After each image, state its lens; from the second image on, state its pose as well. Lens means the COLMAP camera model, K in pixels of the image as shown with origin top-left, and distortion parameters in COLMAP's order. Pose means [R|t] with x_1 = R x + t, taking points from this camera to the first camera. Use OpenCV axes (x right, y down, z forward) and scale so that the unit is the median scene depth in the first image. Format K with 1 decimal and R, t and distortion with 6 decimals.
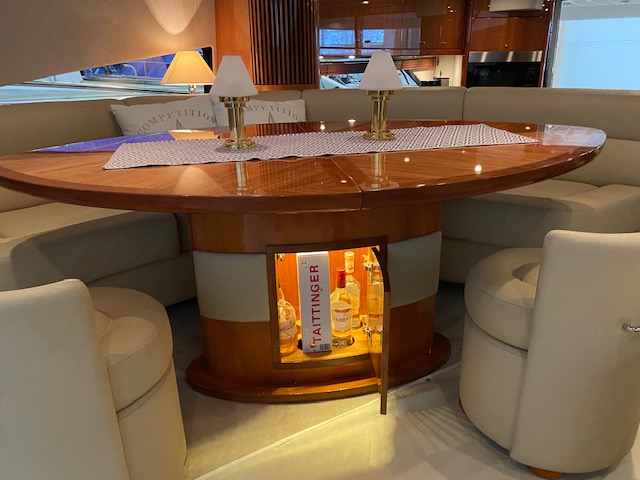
lens RADIAL K [[493.3, 0, 322.5], [0, 493.3, 241.3], [0, 0, 1]] dist [0.007673, -0.000580]
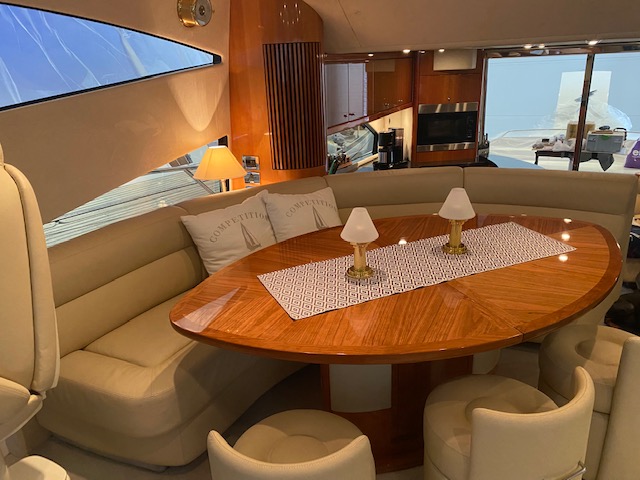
lens RADIAL K [[493.3, 0, 322.5], [0, 493.3, 241.3], [0, 0, 1]] dist [0.007673, -0.000580]
pose [[0.980778, -0.089794, 0.173238, -0.412761], [0.094434, 0.995355, -0.018712, -0.222806], [-0.170753, 0.034712, 0.984702, -0.168376]]
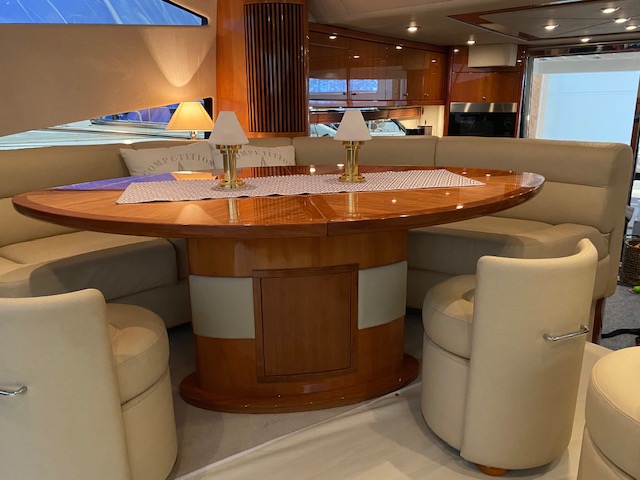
lens RADIAL K [[486.8, 0, 320.0], [0, 486.8, 240.0], [0, 0, 1]] dist [0.018060, -0.002400]
pose [[0.999944, 0.010199, 0.002896, 0.032237], [-0.009921, 0.996429, -0.083854, 0.025336], [-0.003741, 0.083820, 0.996474, -0.120507]]
